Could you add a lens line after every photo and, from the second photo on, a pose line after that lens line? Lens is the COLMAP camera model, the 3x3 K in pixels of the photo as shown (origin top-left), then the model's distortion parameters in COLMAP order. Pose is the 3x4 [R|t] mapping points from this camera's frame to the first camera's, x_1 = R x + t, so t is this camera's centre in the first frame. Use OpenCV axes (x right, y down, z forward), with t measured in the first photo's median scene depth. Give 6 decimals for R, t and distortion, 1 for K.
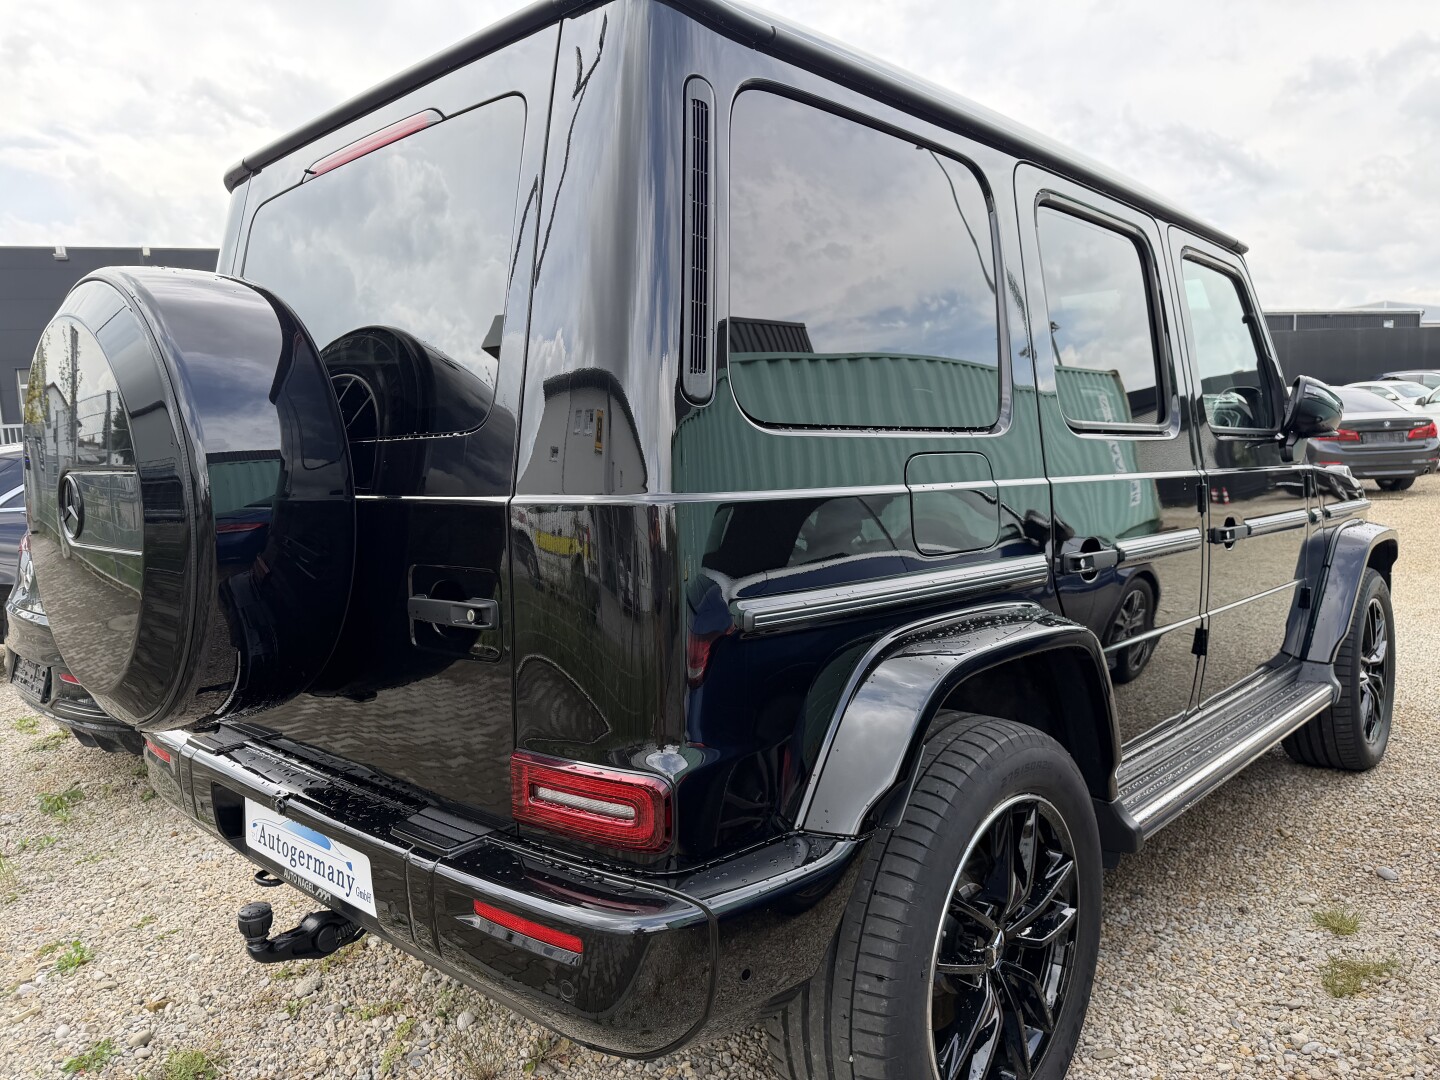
lens RADIAL K [[1029.4, 0, 714.3], [0, 1029.4, 531.9], [0, 0, 1]] dist [0.027461, -0.049956]
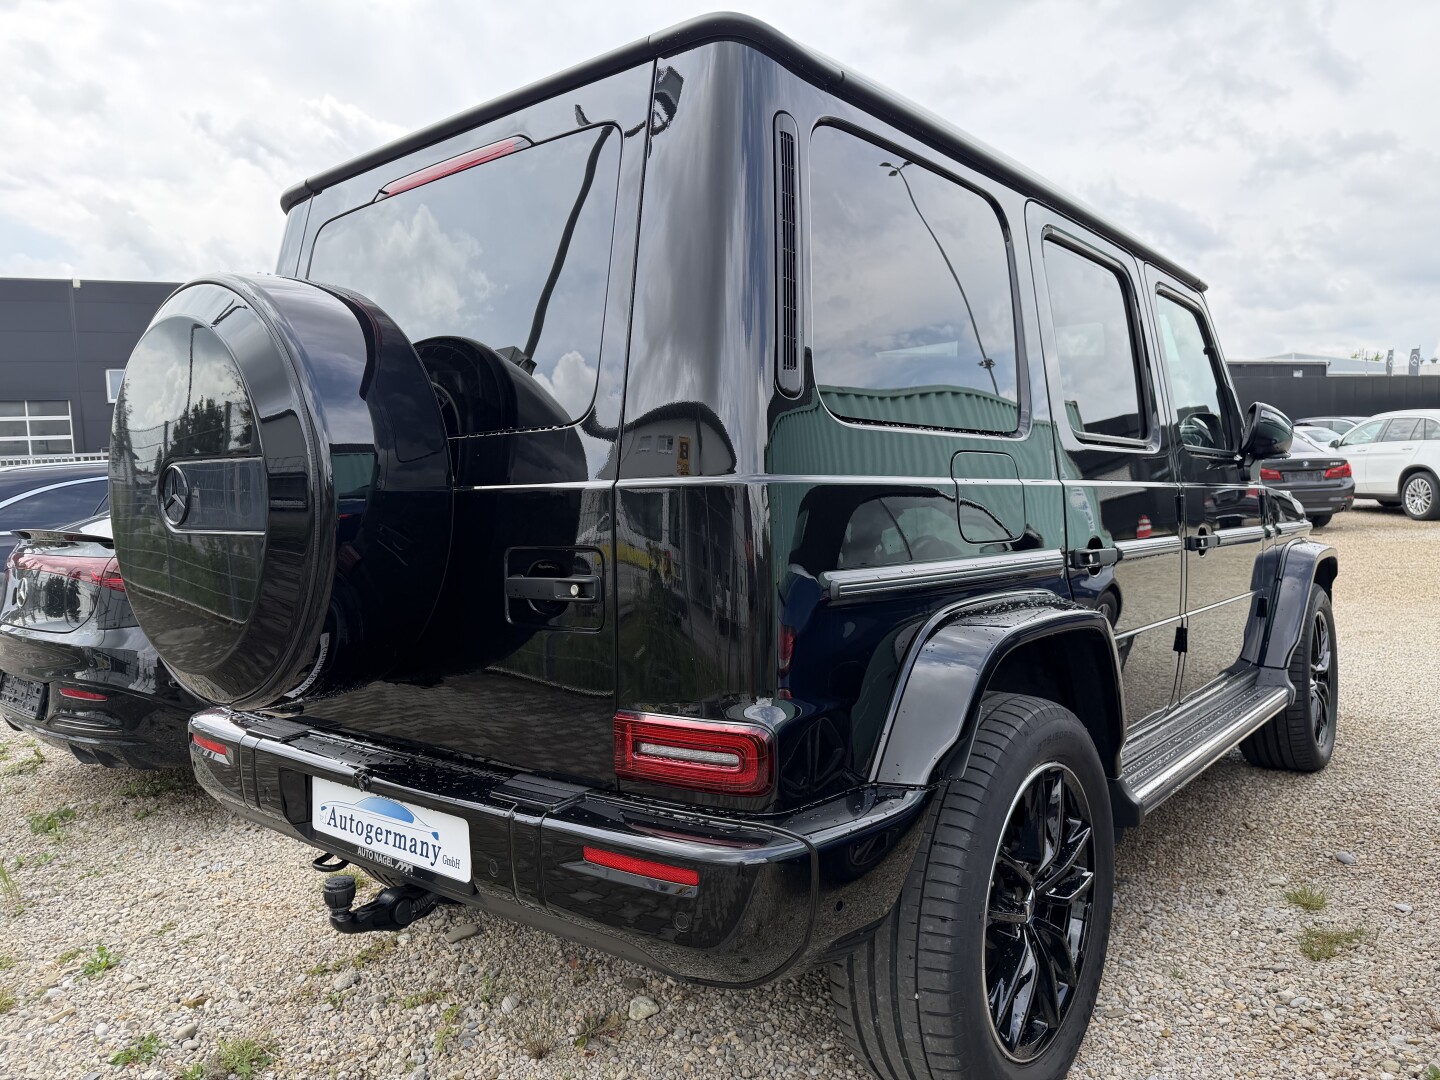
lens RADIAL K [[1027.4, 0, 721.0], [0, 1027.4, 529.8], [0, 0, 1]] dist [0.039614, -0.070762]
pose [[0.997633, 0.002181, 0.068735, -0.101141], [0.000801, 0.999061, -0.043327, 0.042133], [-0.068765, 0.043279, 0.996694, -0.066533]]
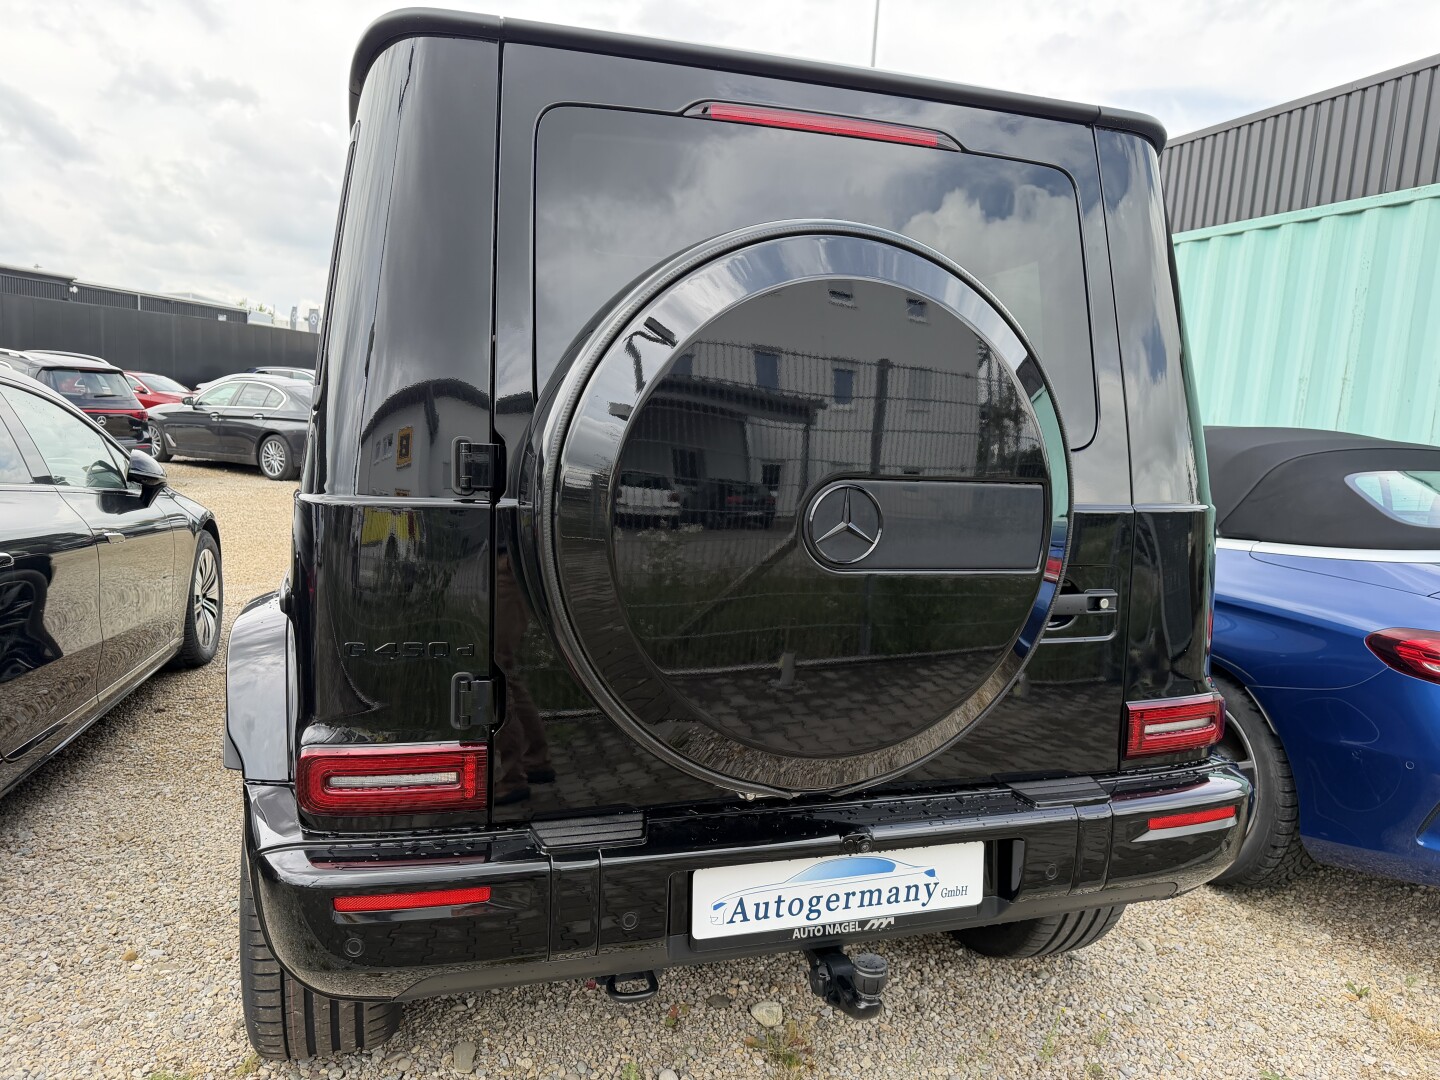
lens RADIAL K [[1044.6, 0, 714.9], [0, 1044.6, 537.2], [0, 0, 1]] dist [0.067721, -0.082630]
pose [[0.478119, -0.038176, 0.877465, -1.006516], [0.019928, 0.999269, 0.032617, -0.030222], [-0.878069, 0.001892, 0.478530, 0.522015]]
